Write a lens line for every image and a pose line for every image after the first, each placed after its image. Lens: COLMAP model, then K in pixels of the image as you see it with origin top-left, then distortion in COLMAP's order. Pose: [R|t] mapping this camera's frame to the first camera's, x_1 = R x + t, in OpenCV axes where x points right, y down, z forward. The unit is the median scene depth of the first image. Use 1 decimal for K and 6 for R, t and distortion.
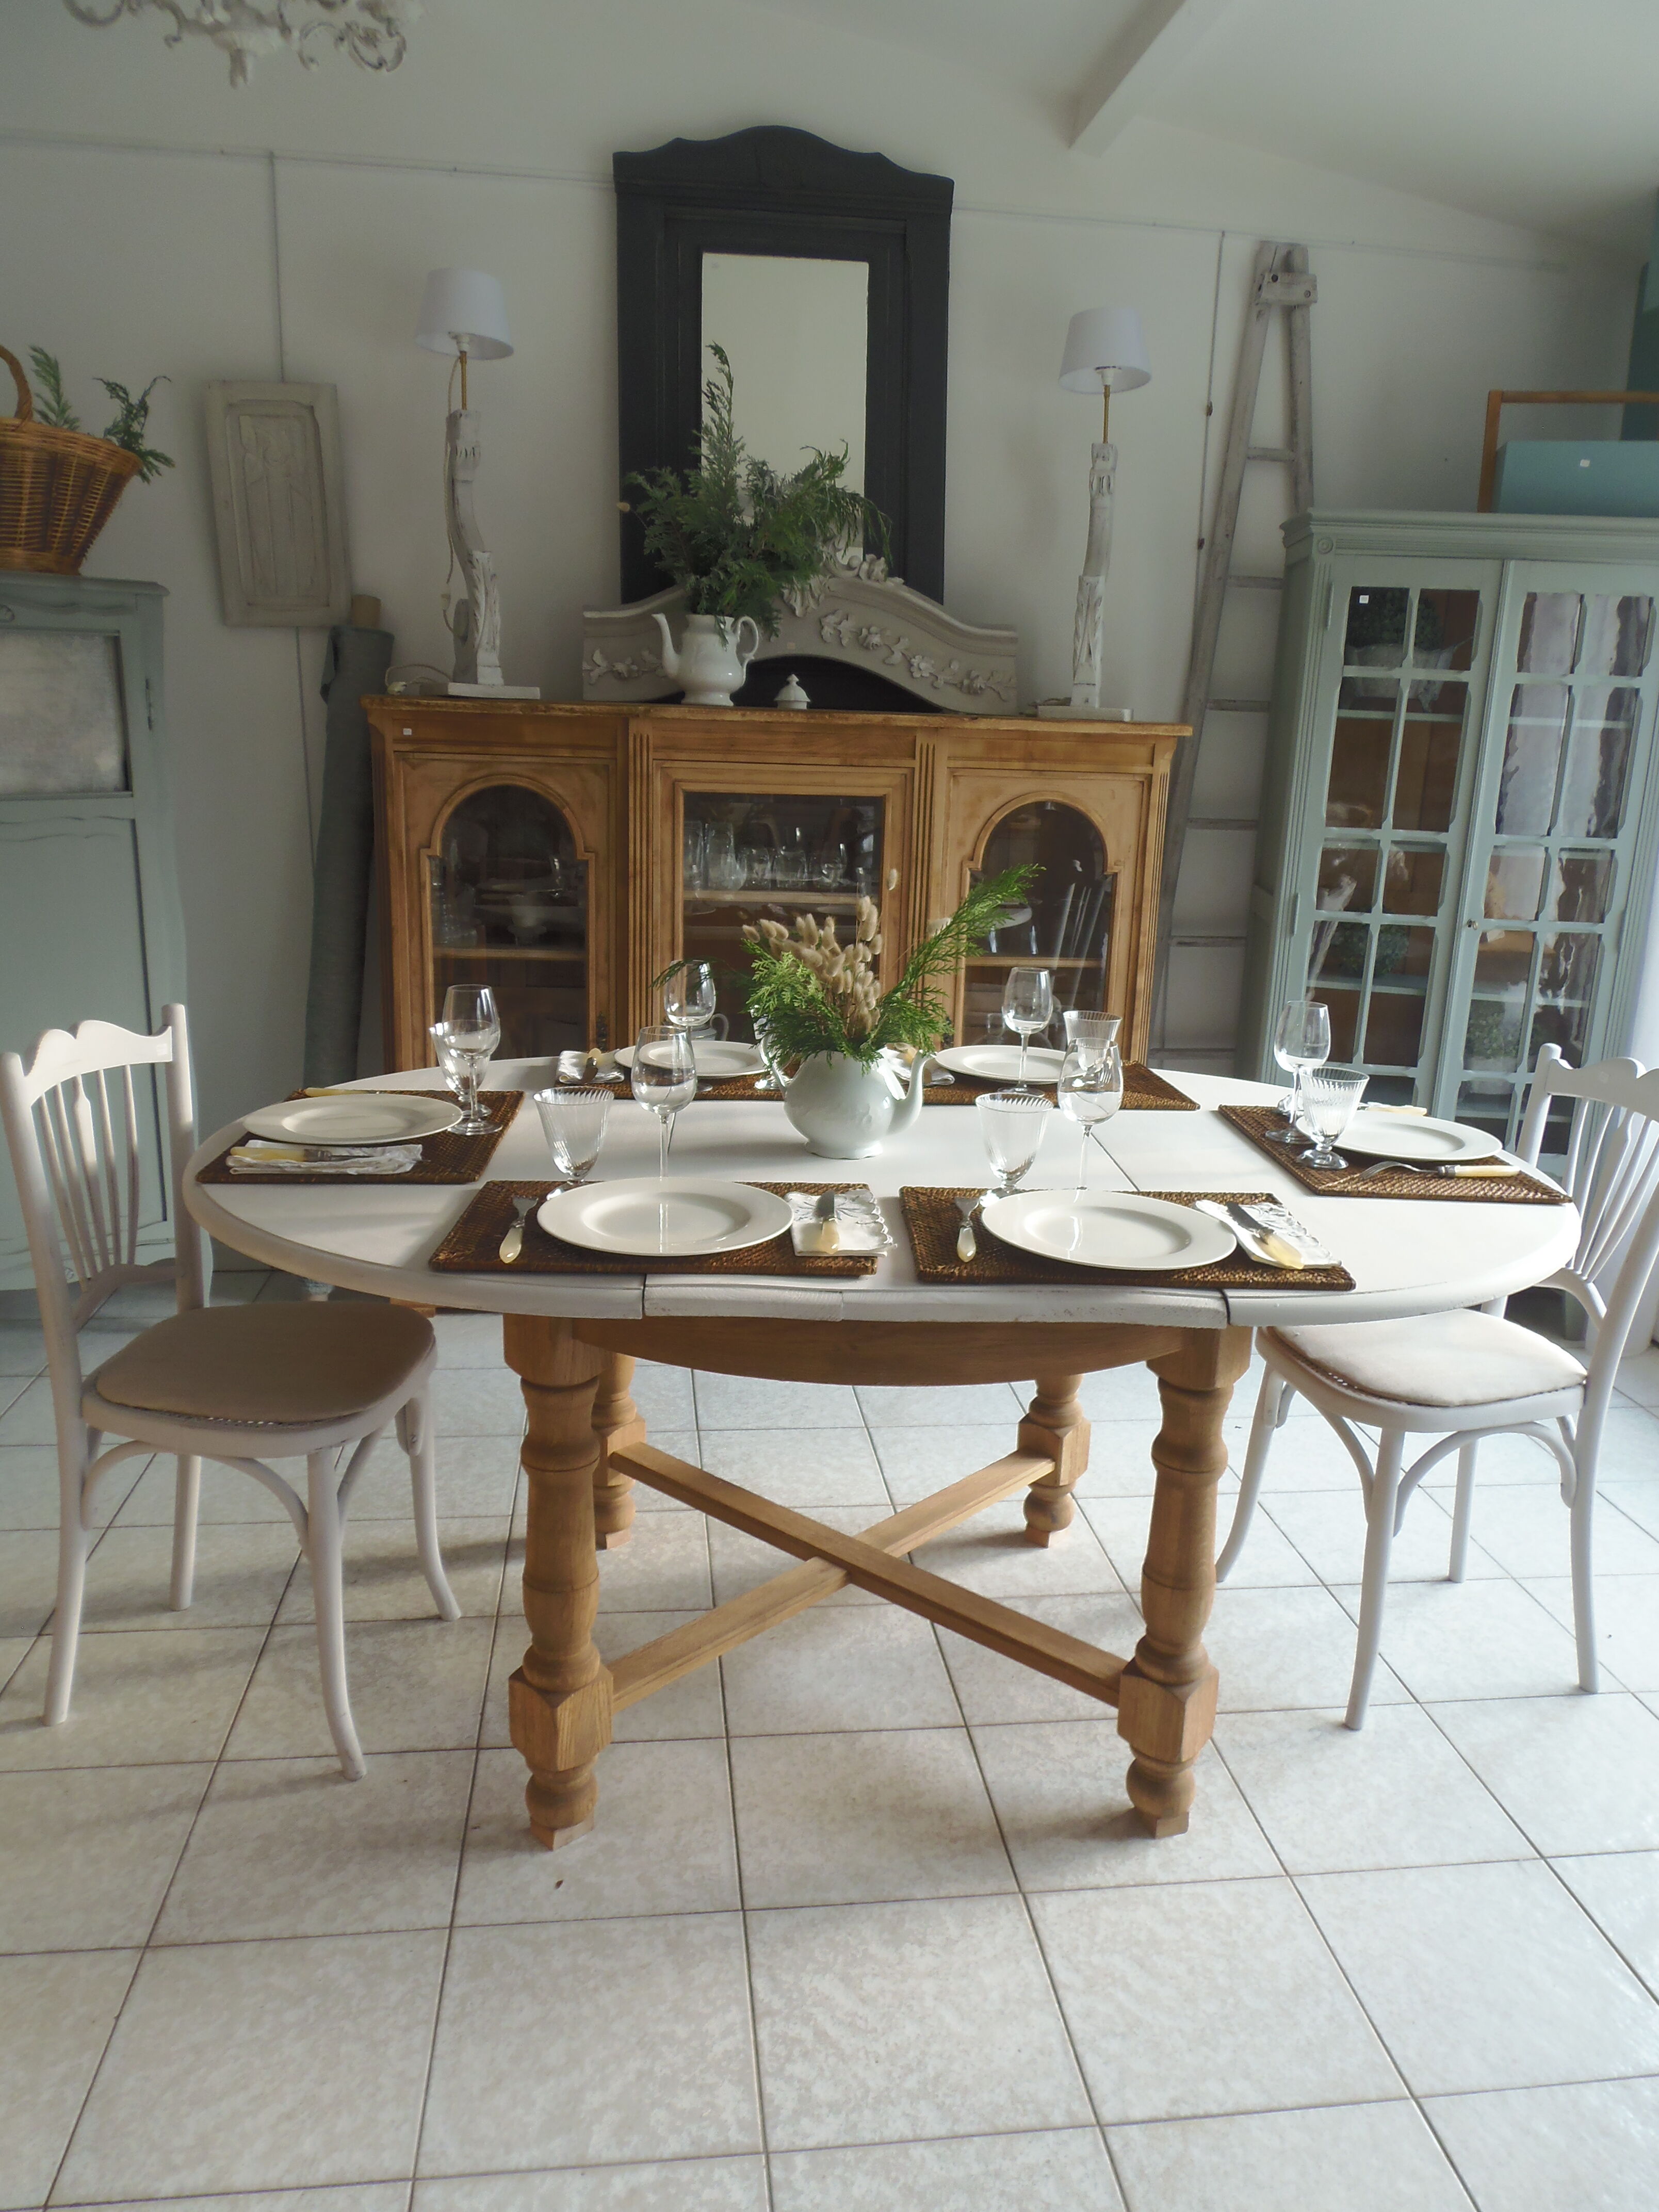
lens RADIAL K [[1611.9, 0, 848.2], [0, 1611.9, 1131.0], [0, 0, 1]] dist [-0.014141, -0.003403]
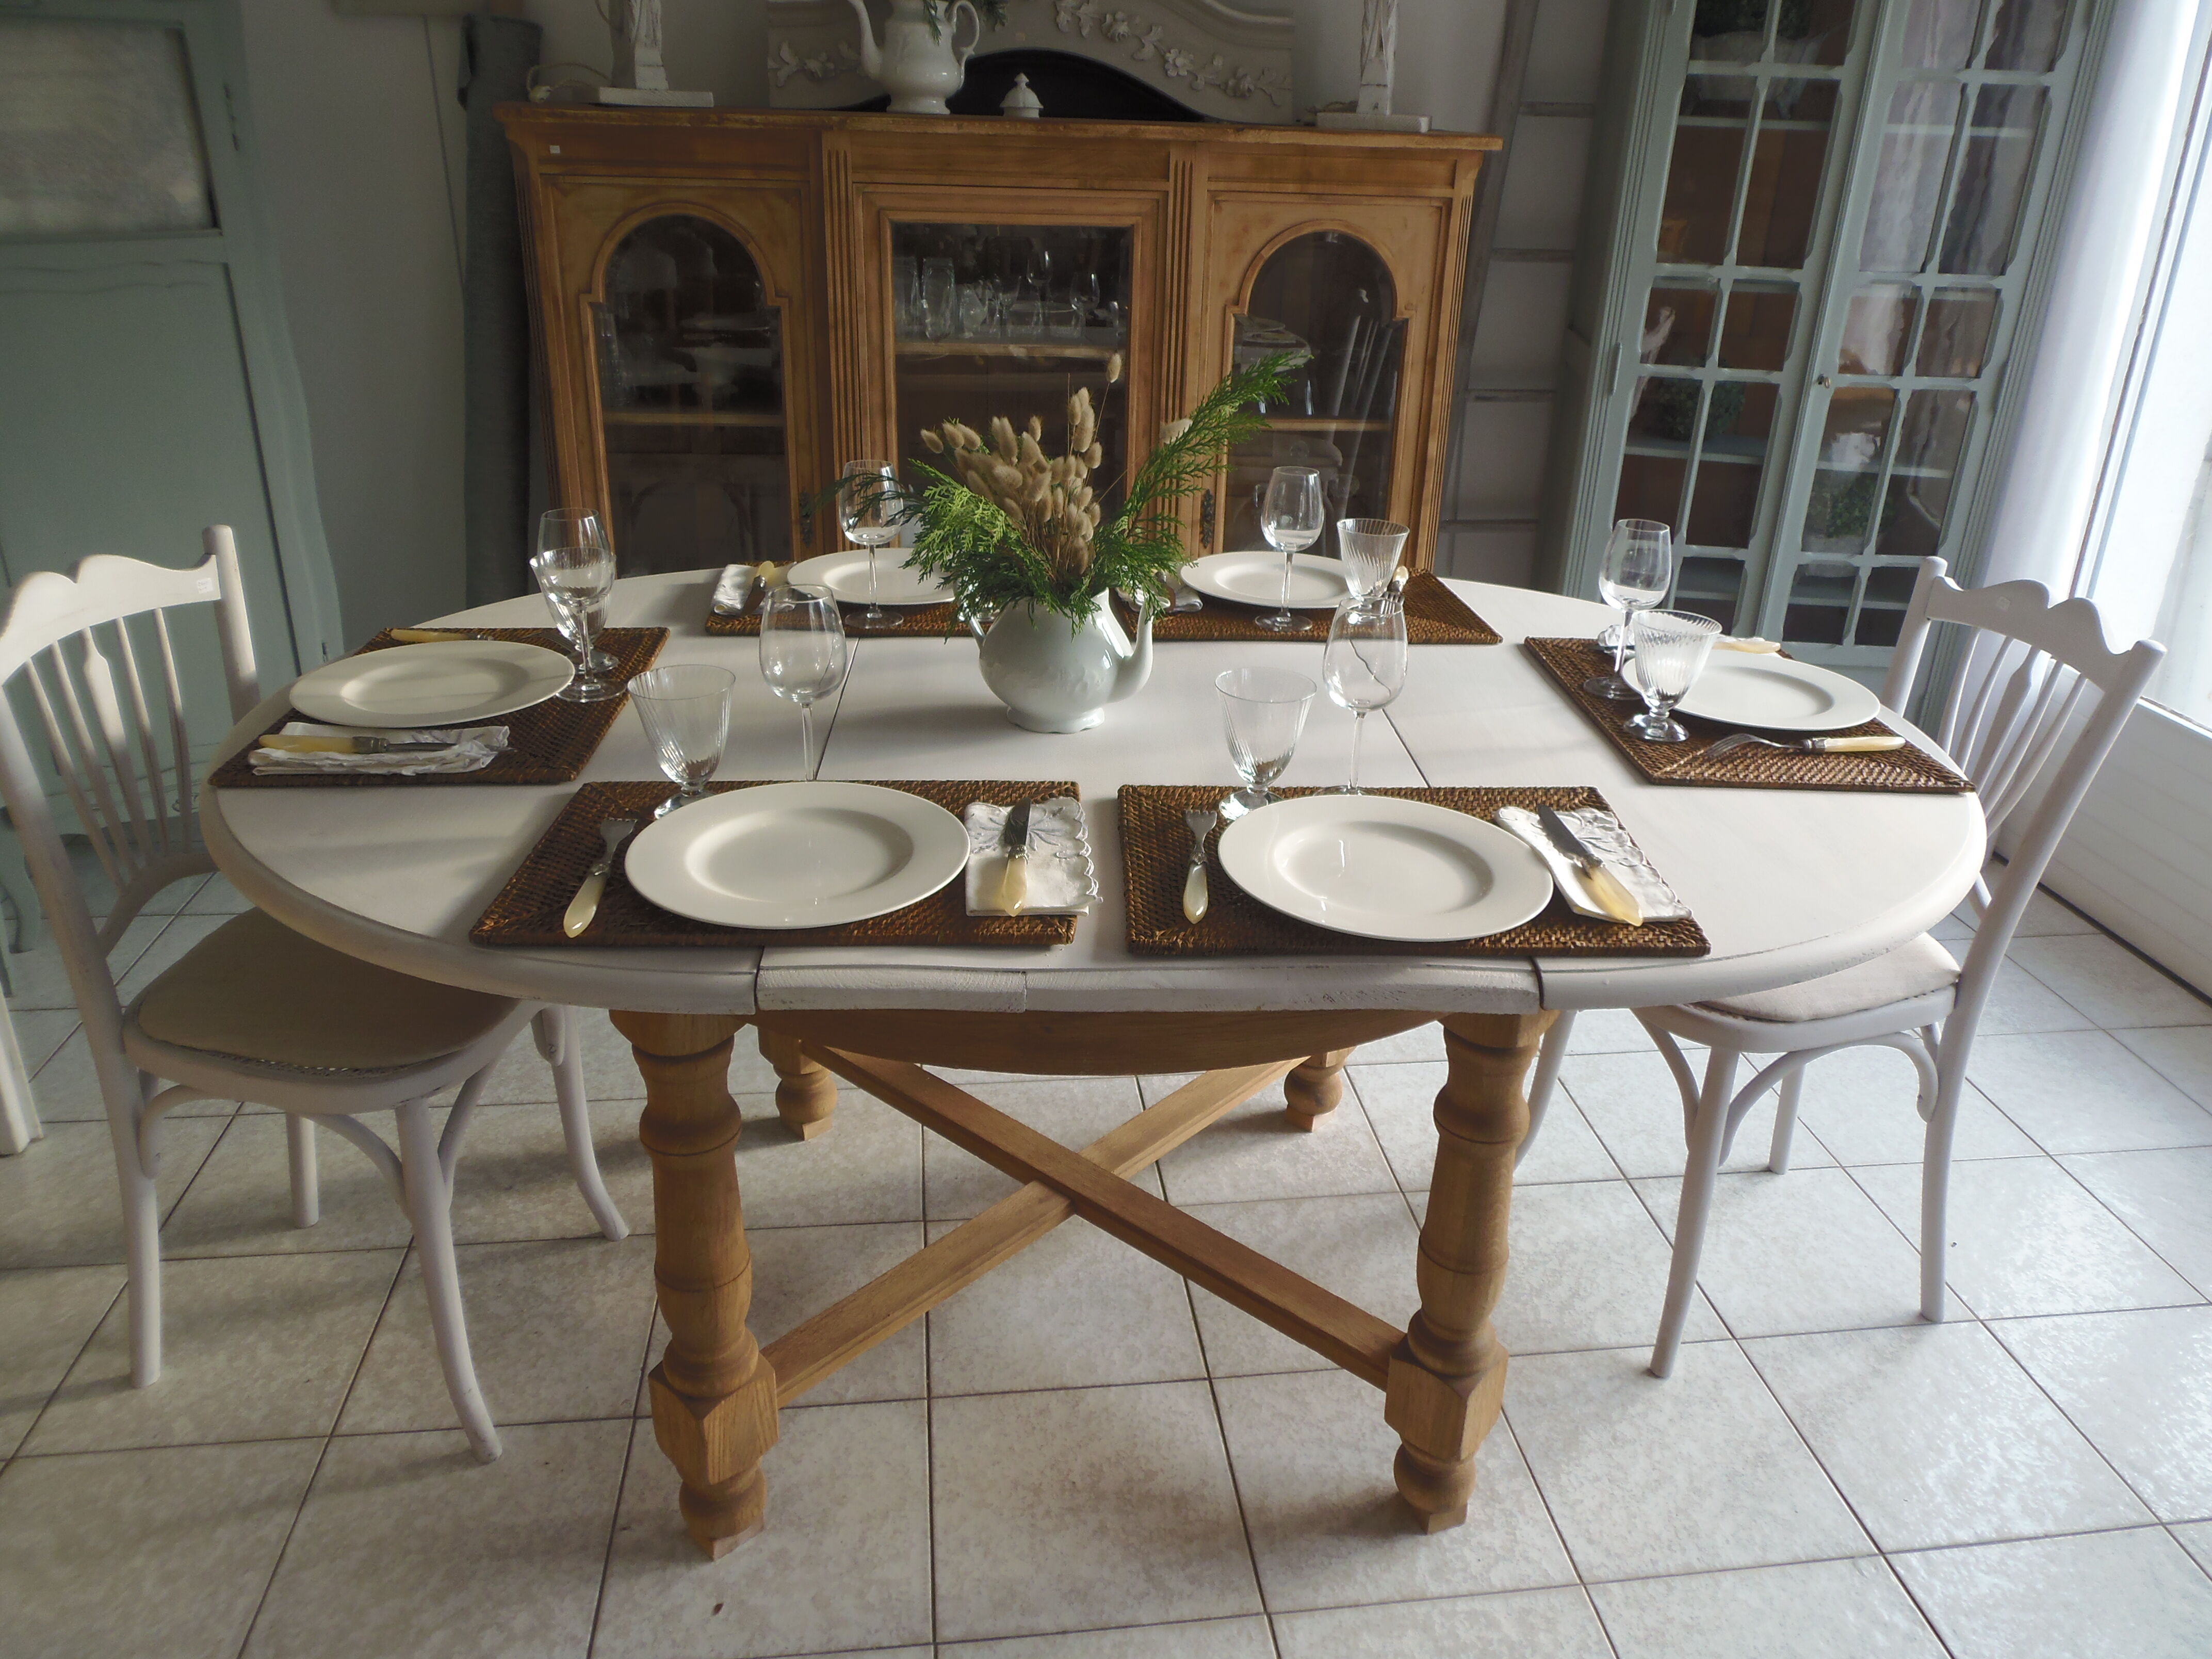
lens RADIAL K [[1611.9, 0, 1131.2], [0, 1611.9, 798.8], [0, 0, 1]] dist [-0.014141, -0.003403]
pose [[0.999995, -0.003132, 0.000598, 0.026782], [0.003001, 0.987915, 0.154968, -0.057063], [-0.001076, -0.154965, 0.987919, 0.166501]]
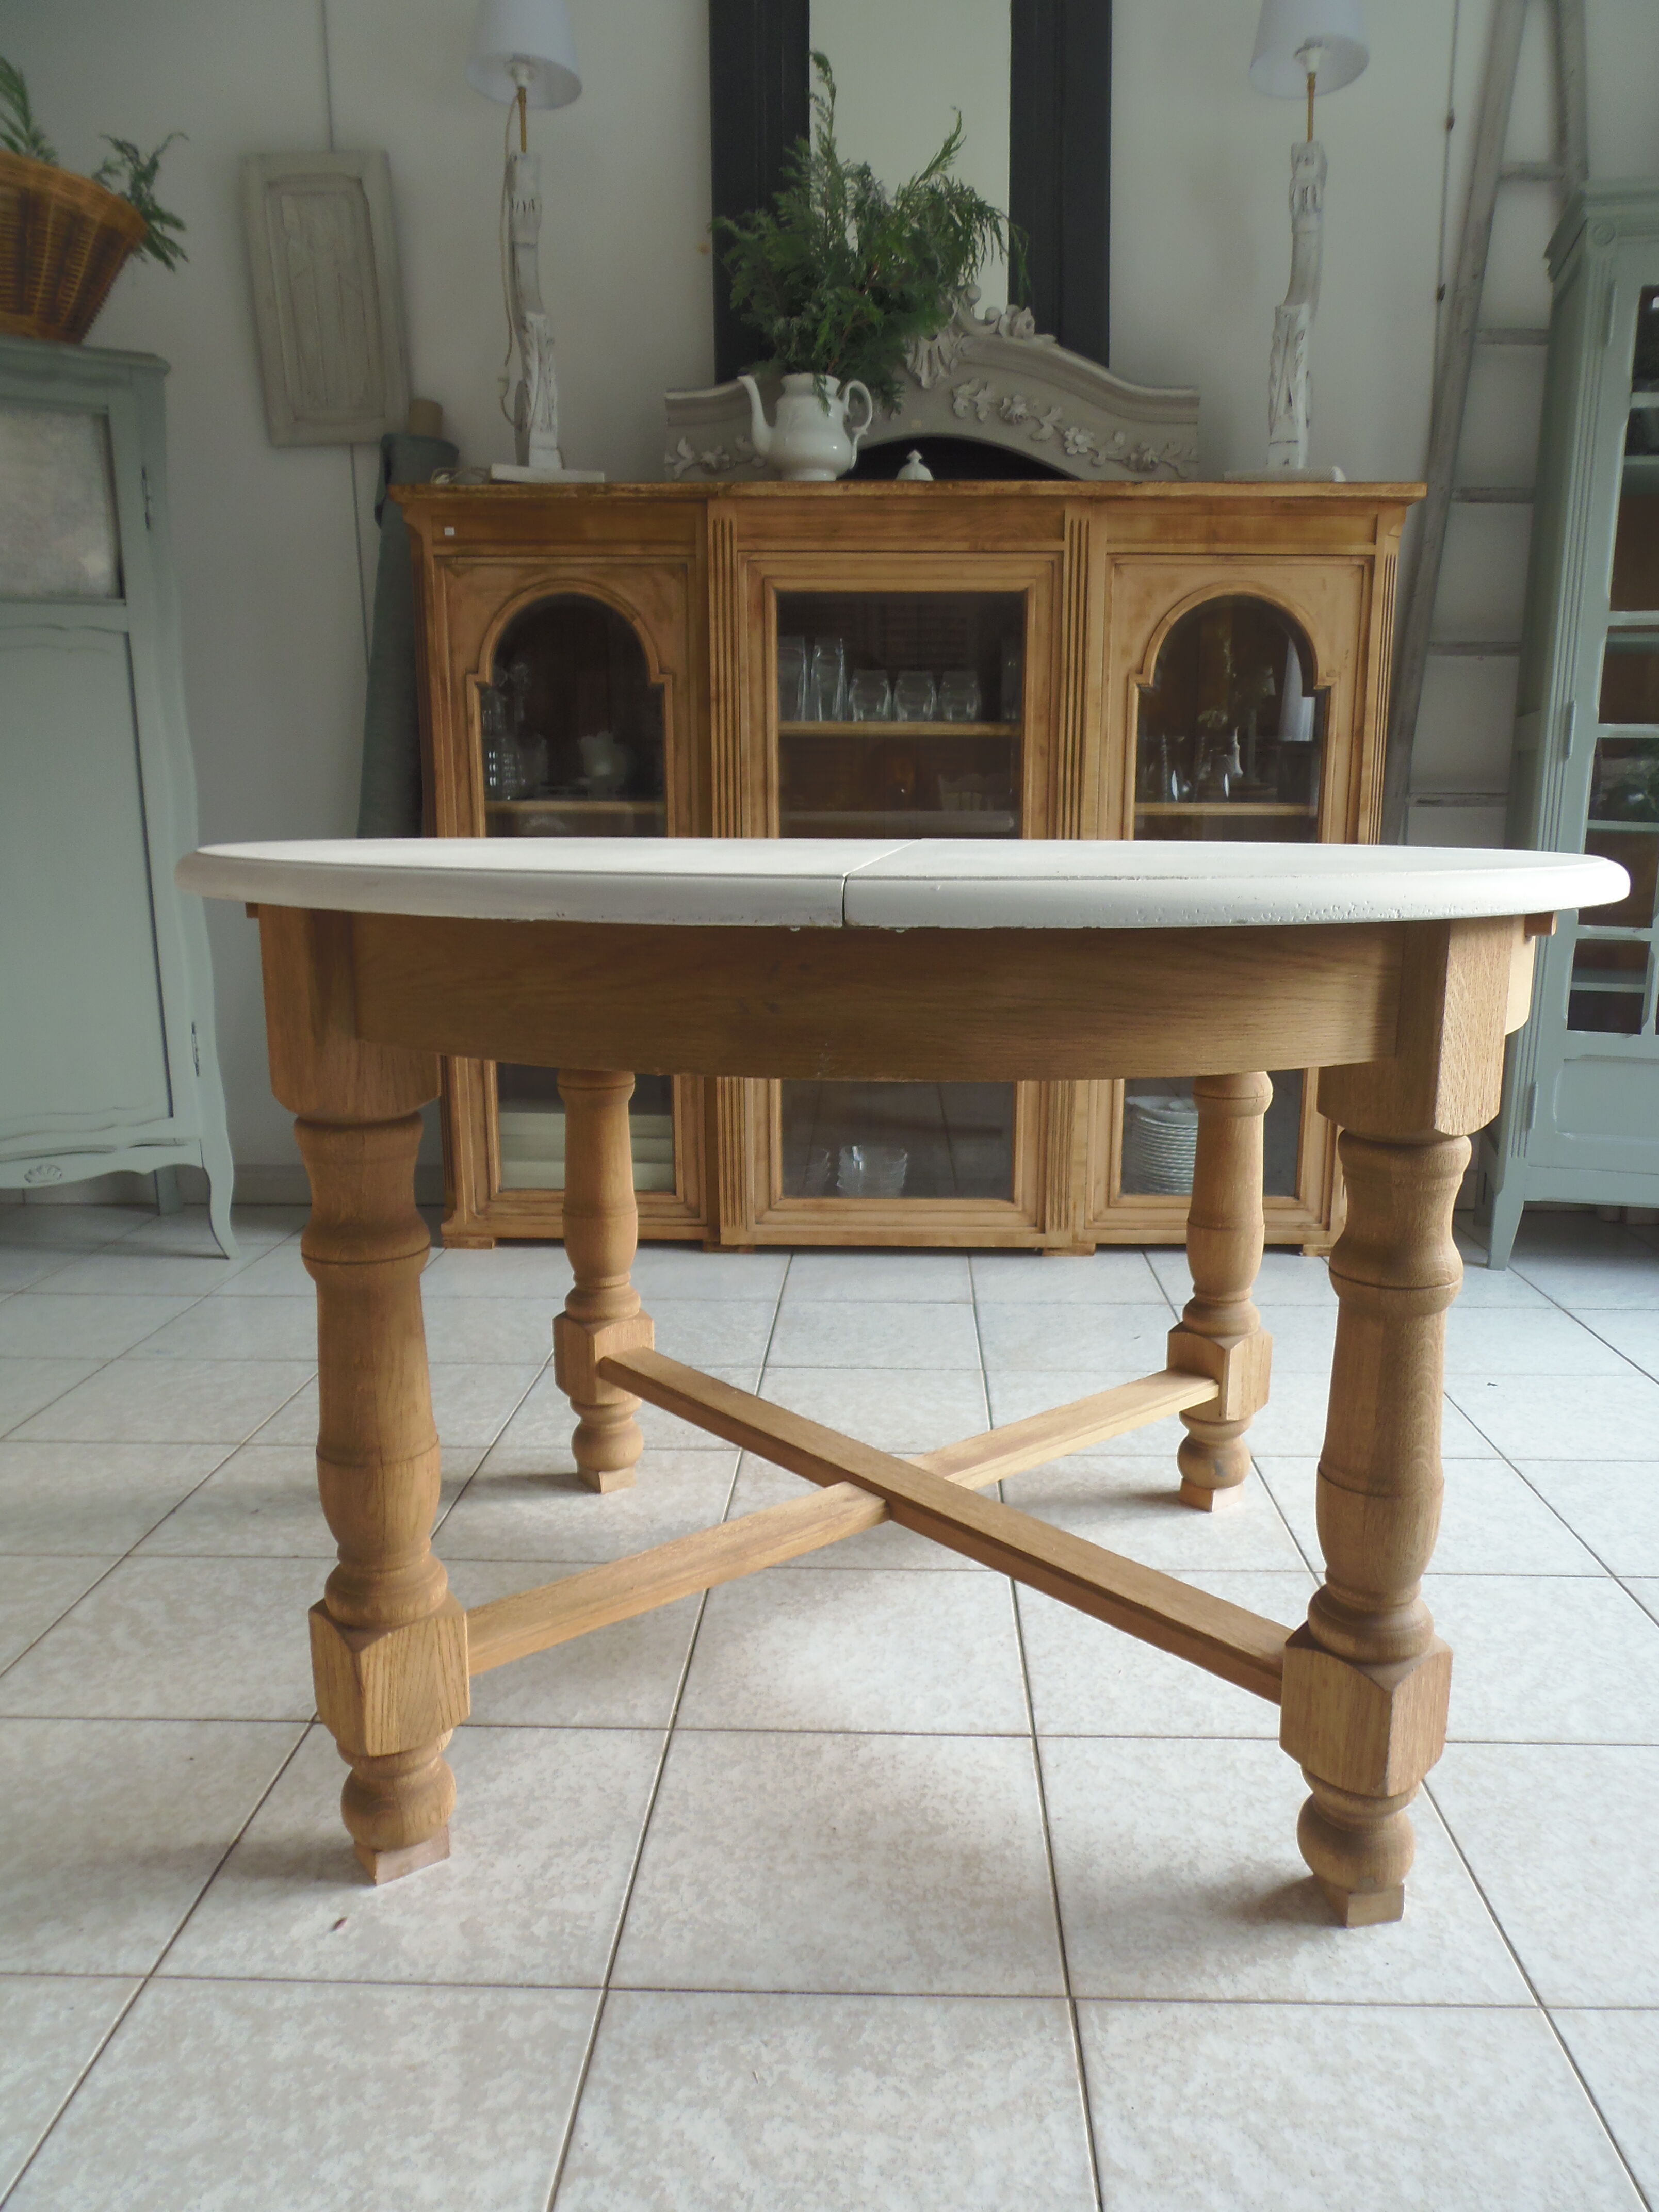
lens RADIAL K [[1611.9, 0, 867.7], [0, 1611.9, 1146.9], [0, 0, 1]] dist [-0.014141, -0.003403]
pose [[0.988122, 0.002089, -0.153658, 0.088697], [-0.008315, 0.999170, -0.039888, 0.130388], [0.153447, 0.040691, 0.987319, 0.276152]]
